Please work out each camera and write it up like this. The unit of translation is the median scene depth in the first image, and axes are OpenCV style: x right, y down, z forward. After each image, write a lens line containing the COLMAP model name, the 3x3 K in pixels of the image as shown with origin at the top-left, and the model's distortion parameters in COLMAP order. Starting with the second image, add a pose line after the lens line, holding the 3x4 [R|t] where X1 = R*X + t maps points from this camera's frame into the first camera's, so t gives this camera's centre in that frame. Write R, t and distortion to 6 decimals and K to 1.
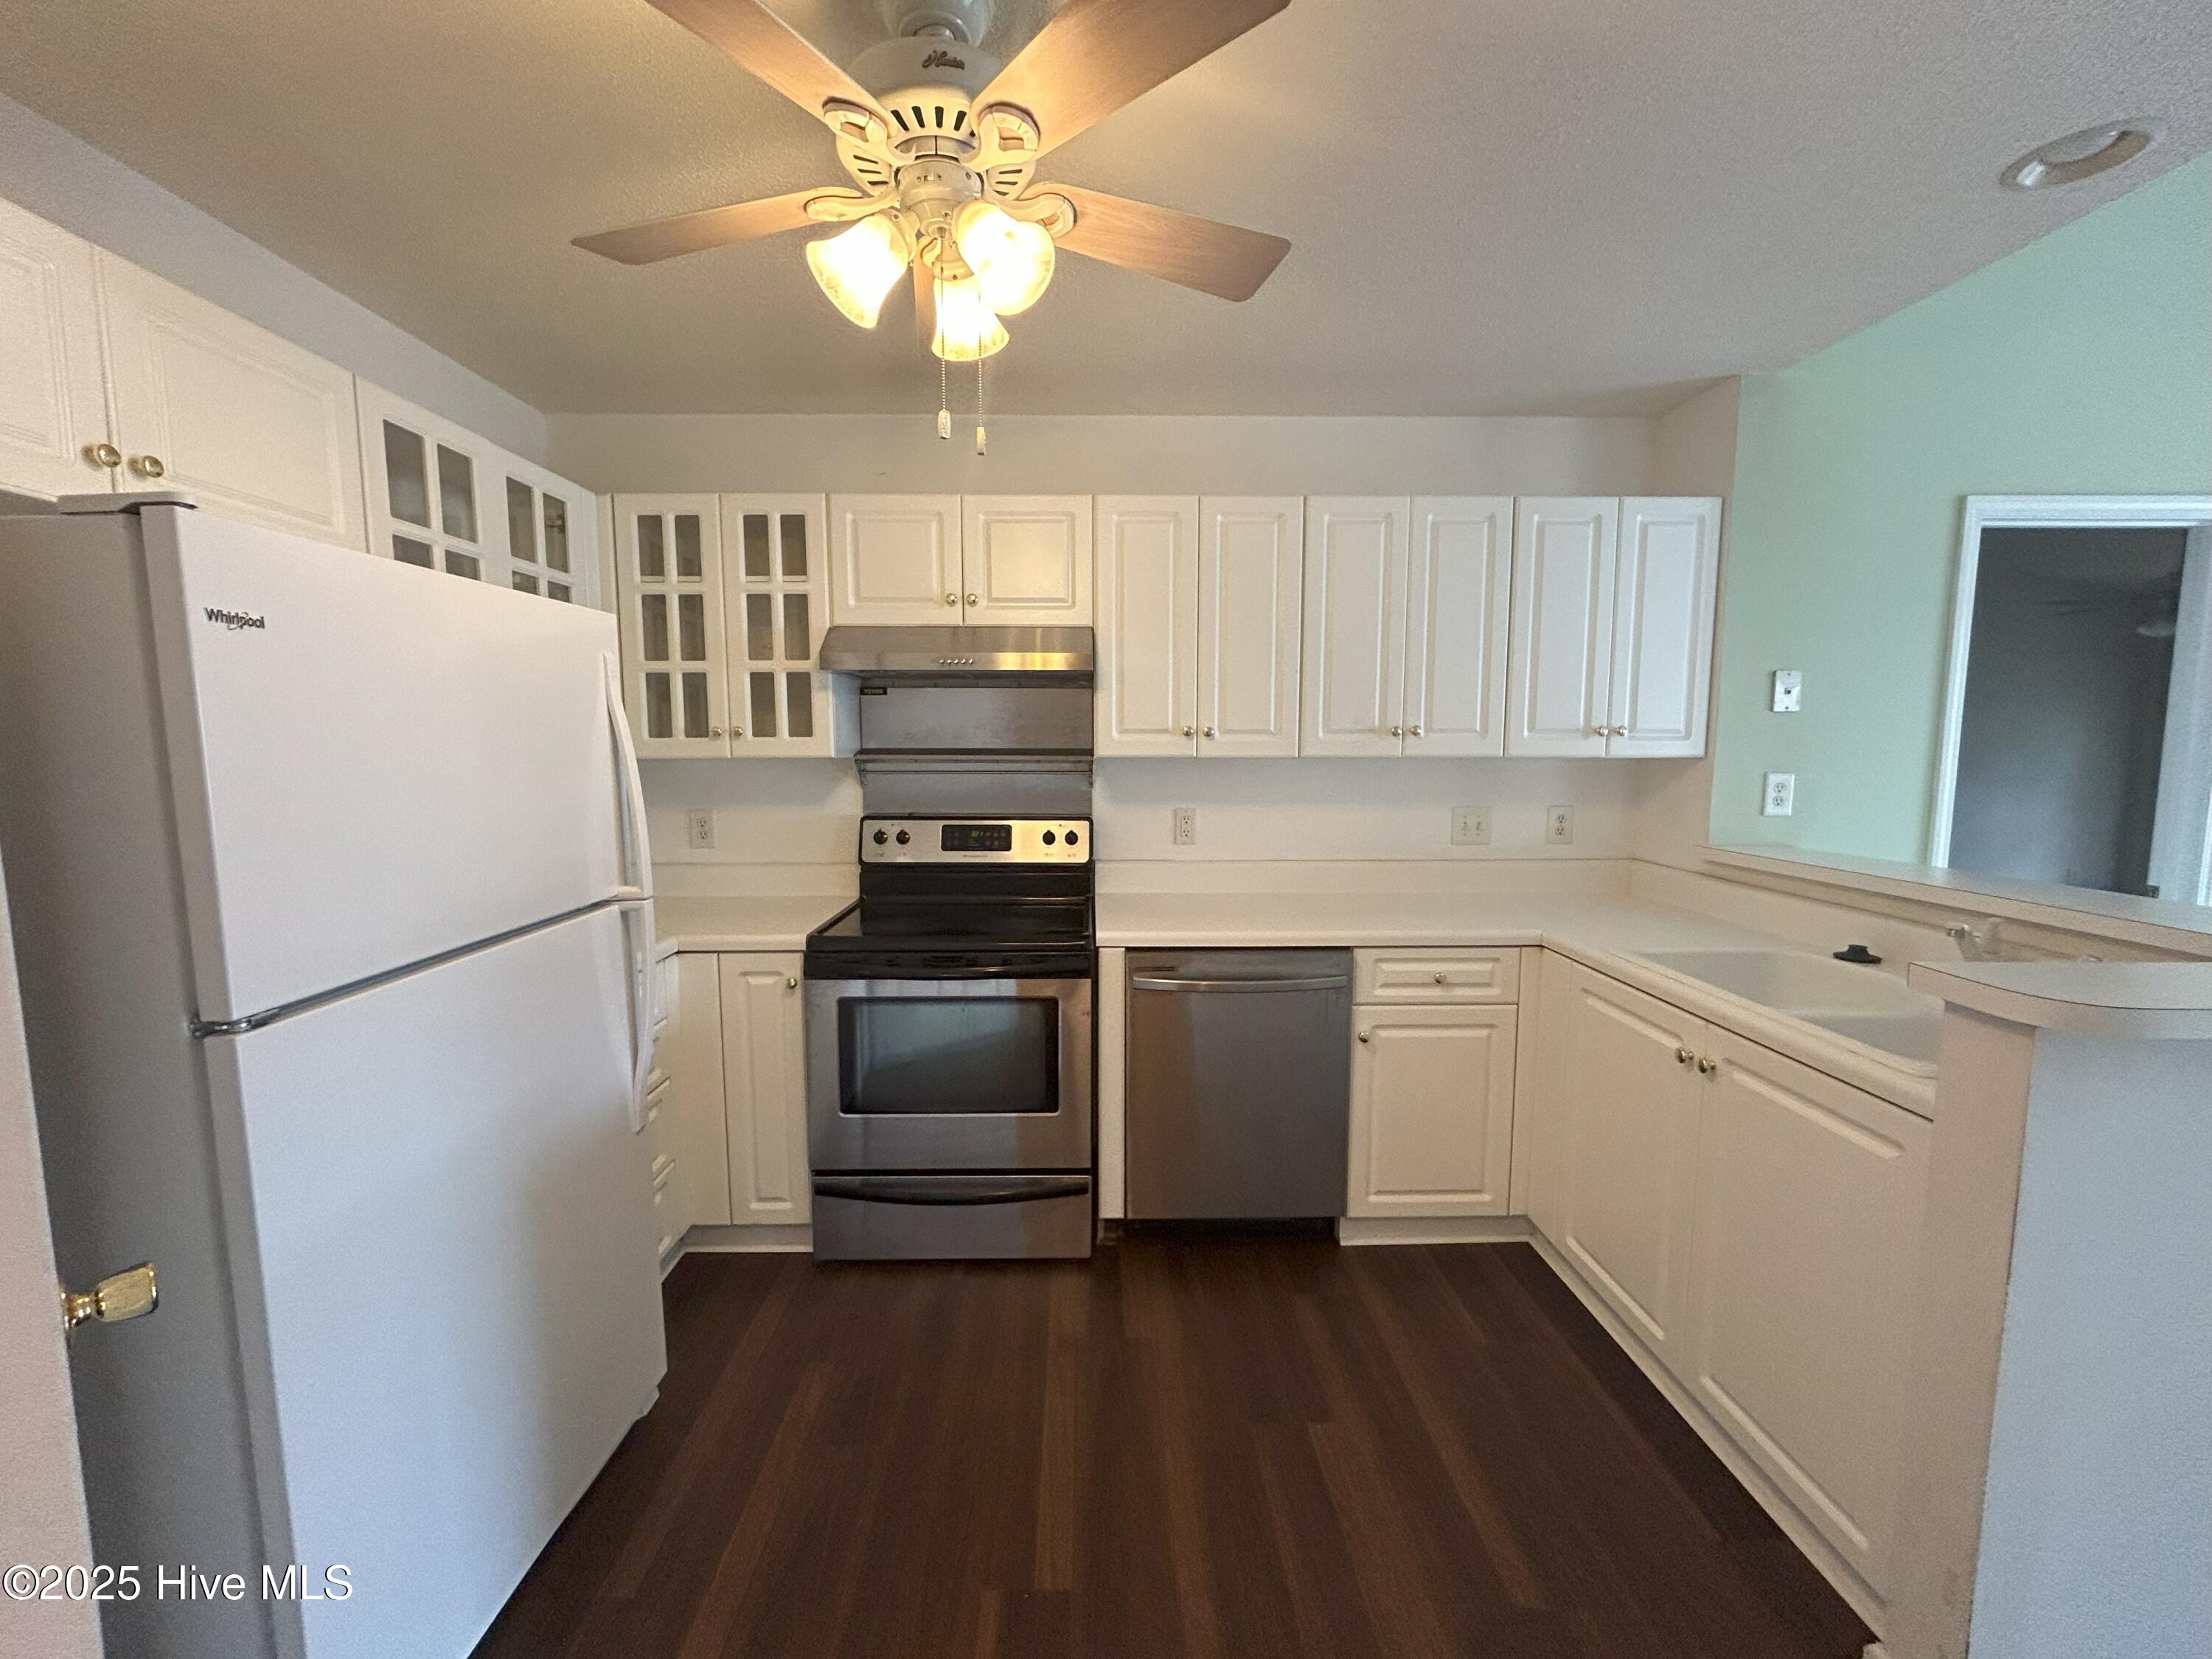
lens RADIAL K [[933.3, 0, 1104.2], [0, 933.3, 832.3], [0, 0, 1]] dist [-0.003263, -0.000005]
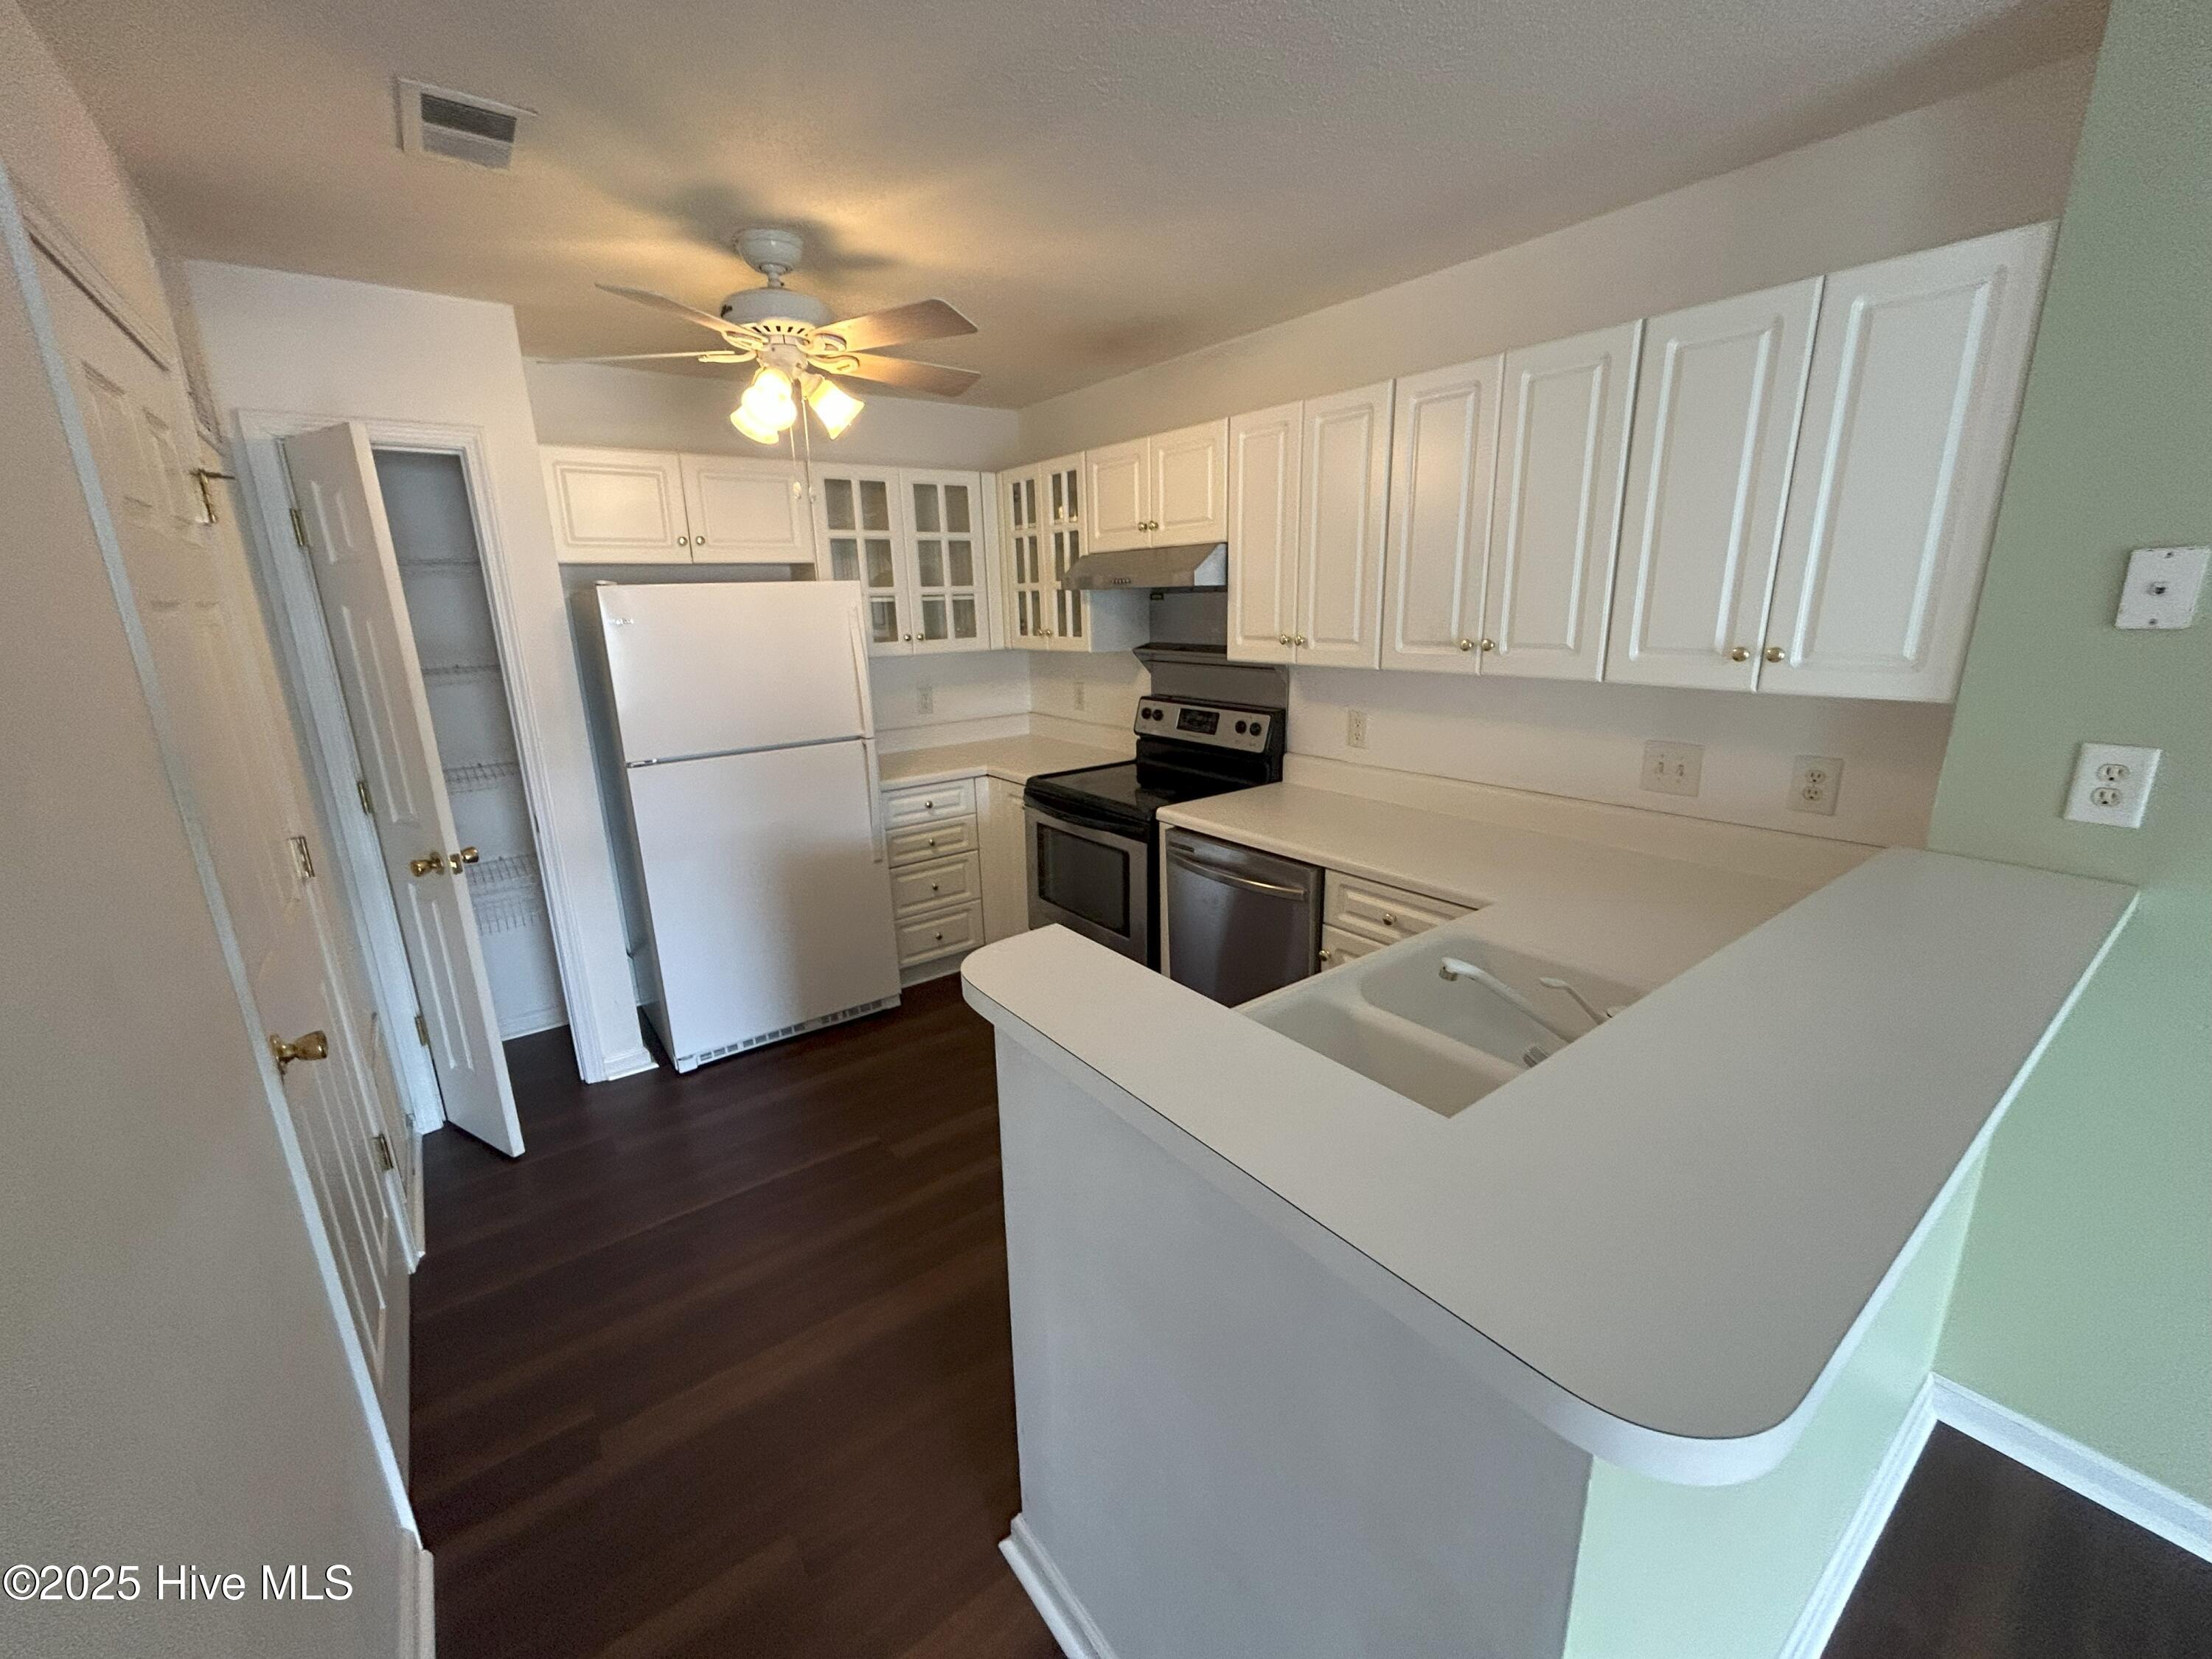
lens RADIAL K [[890.7, 0, 1108.2], [0, 890.7, 833.9], [0, 0, 1]] dist [-0.002216, 0.000388]
pose [[0.591141, 0.195988, -0.782394, 0.797632], [-0.061314, 0.978141, 0.198696, -0.080460], [0.804234, -0.069485, 0.590237, 0.230617]]
